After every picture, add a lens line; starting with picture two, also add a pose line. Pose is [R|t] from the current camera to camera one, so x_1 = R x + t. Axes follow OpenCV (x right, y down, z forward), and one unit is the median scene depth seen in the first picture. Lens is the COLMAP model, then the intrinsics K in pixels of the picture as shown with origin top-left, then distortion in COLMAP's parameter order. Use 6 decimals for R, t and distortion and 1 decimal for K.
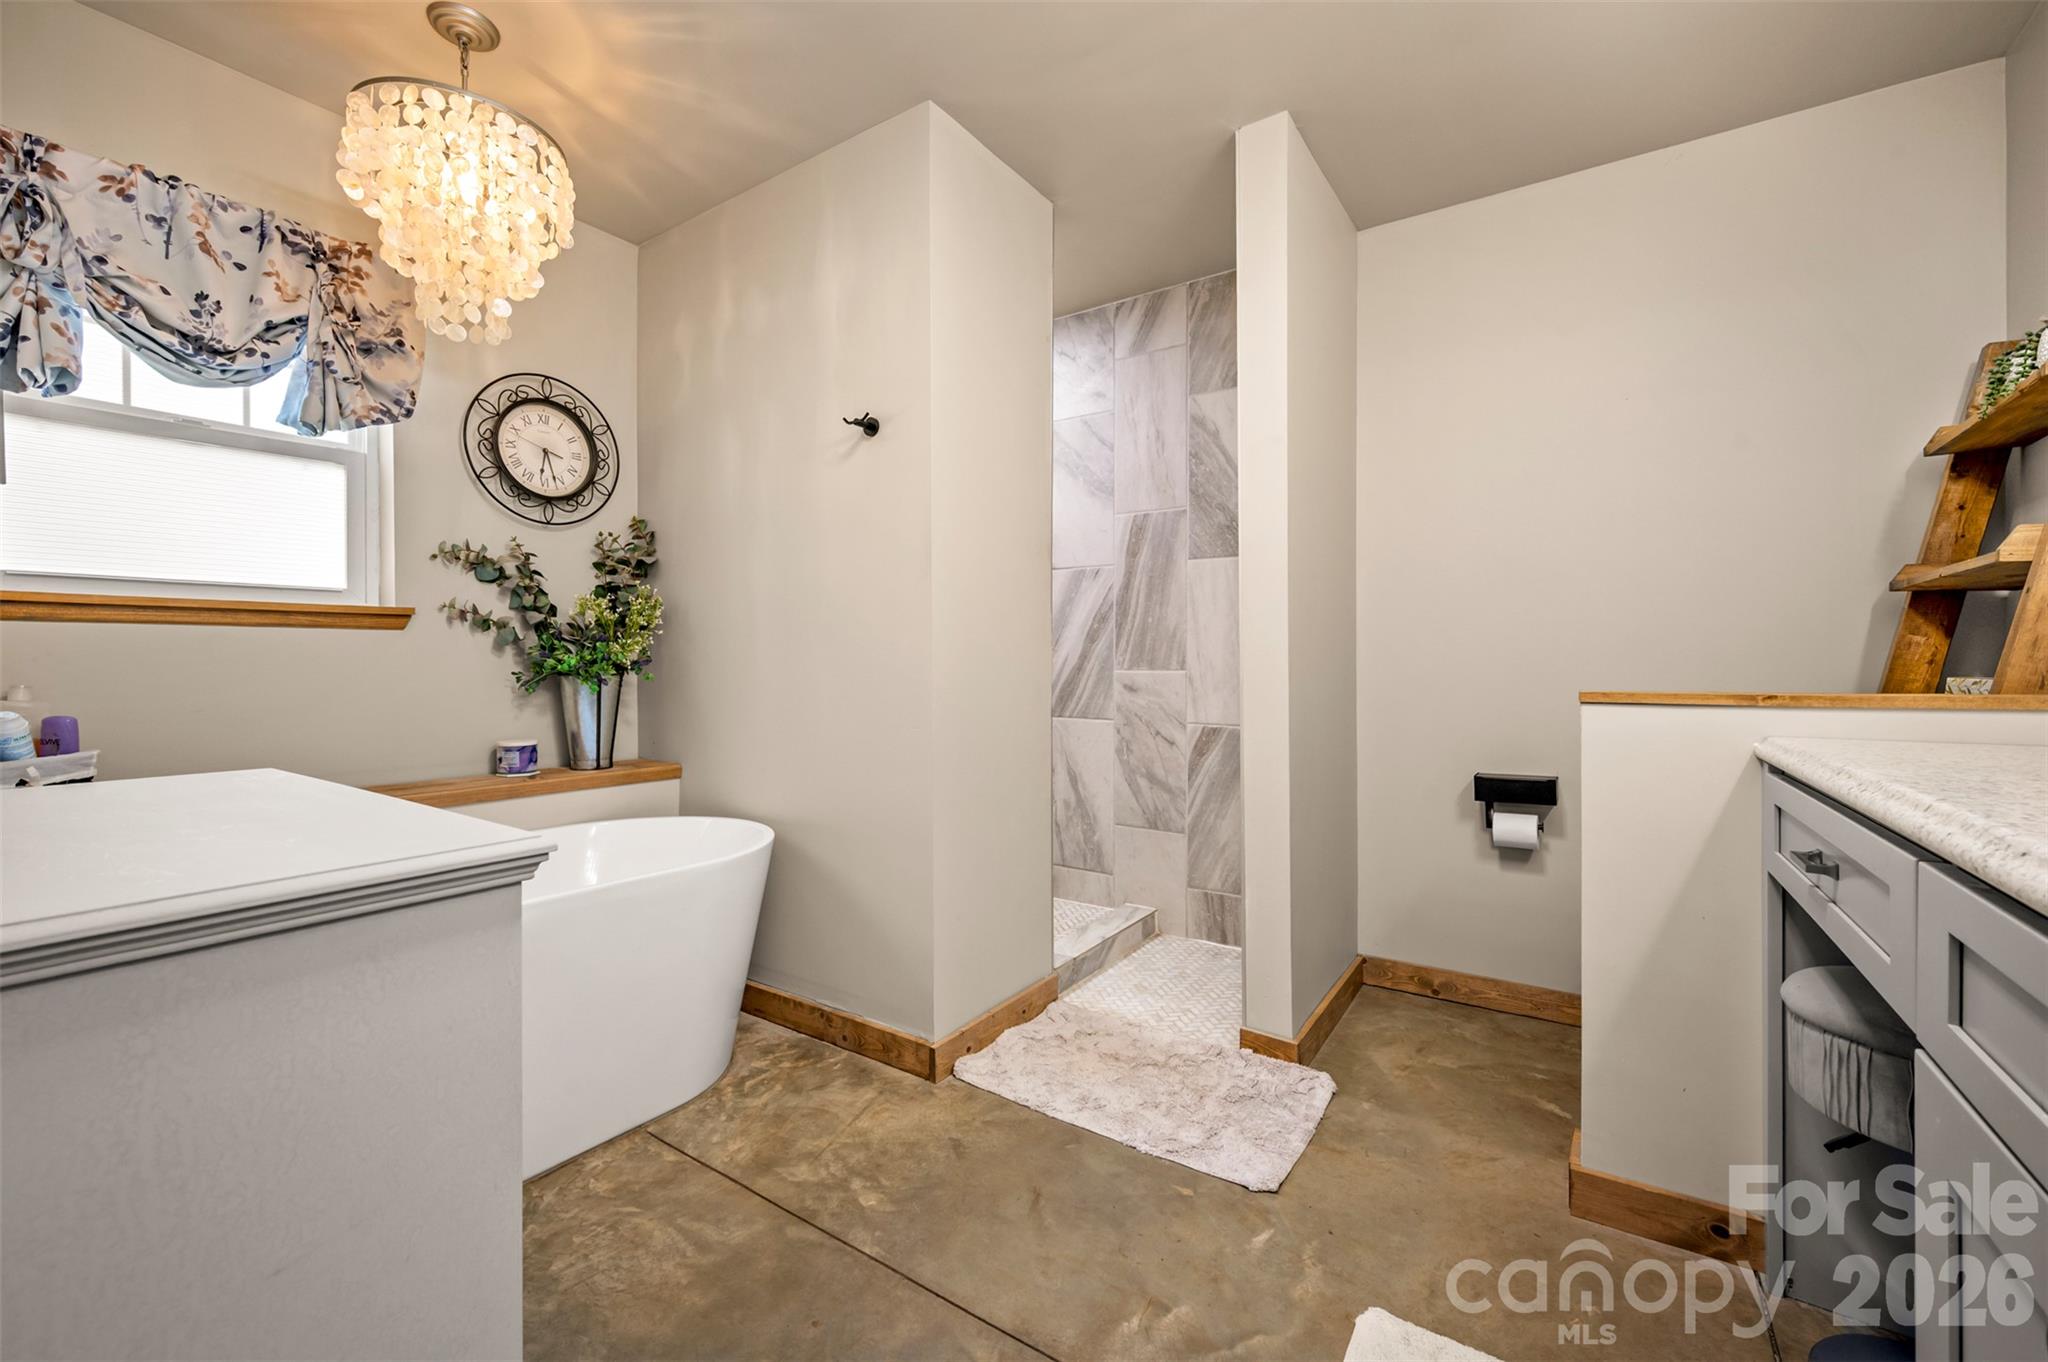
lens RADIAL K [[831.0, 0, 1029.3], [0, 831.0, 661.9], [0, 0, 1]] dist [-0.000185, 0.000097]
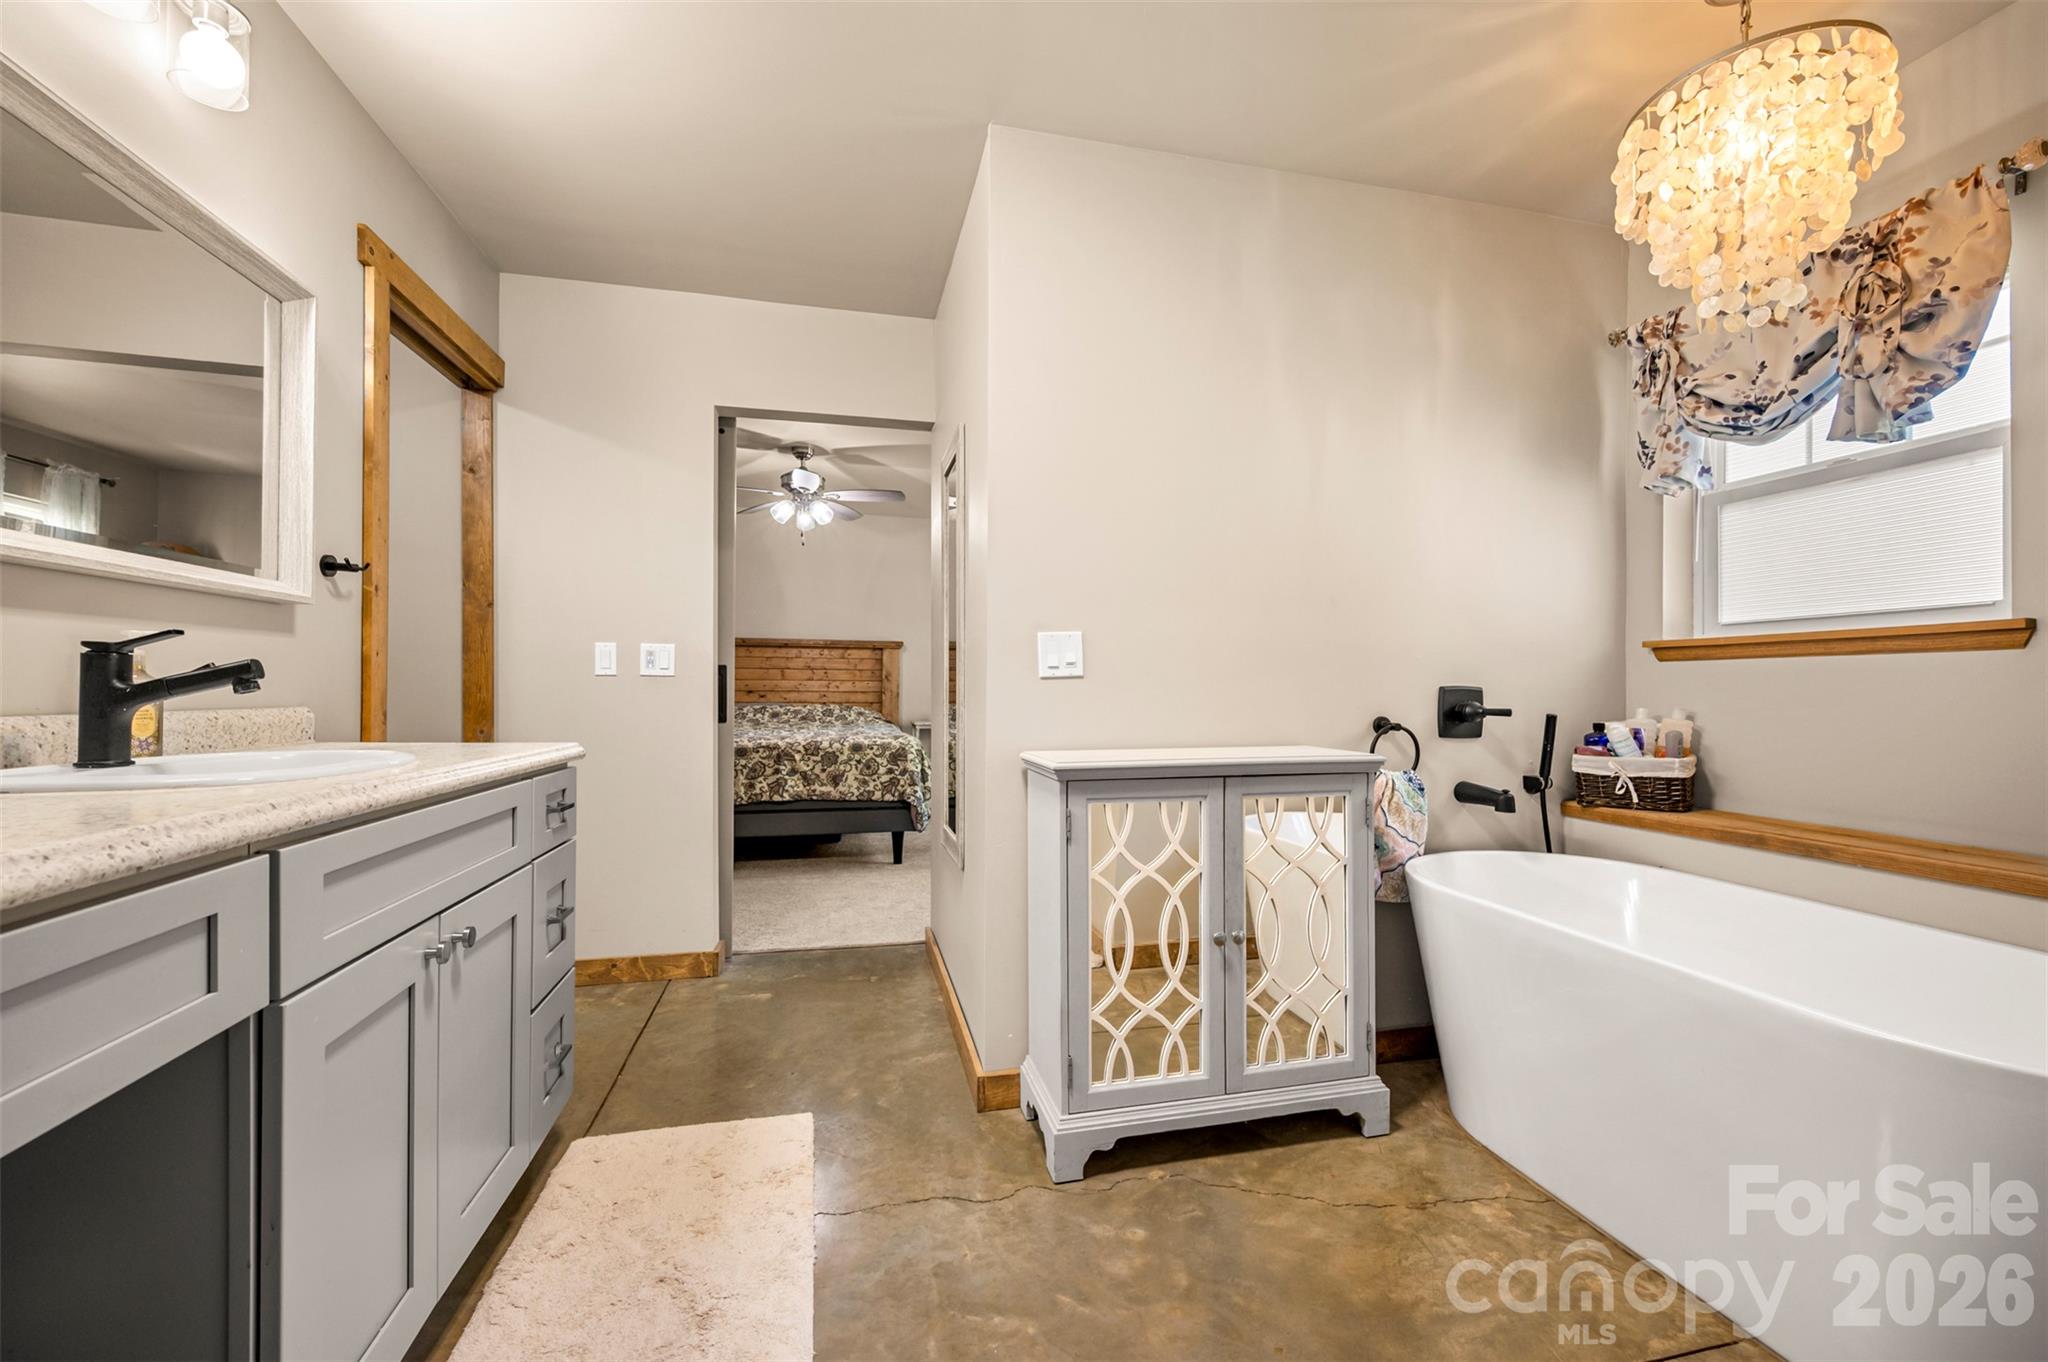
lens RADIAL K [[799.2, 0, 1024.0], [0, 799.2, 681.0], [0, 0, 1]] dist [-0.000081, 0.000007]
pose [[-0.673621, -0.005352, -0.739058, 0.362302], [-0.003180, 0.999986, -0.004344, -0.002864], [0.739070, -0.000576, -0.673628, 0.773209]]
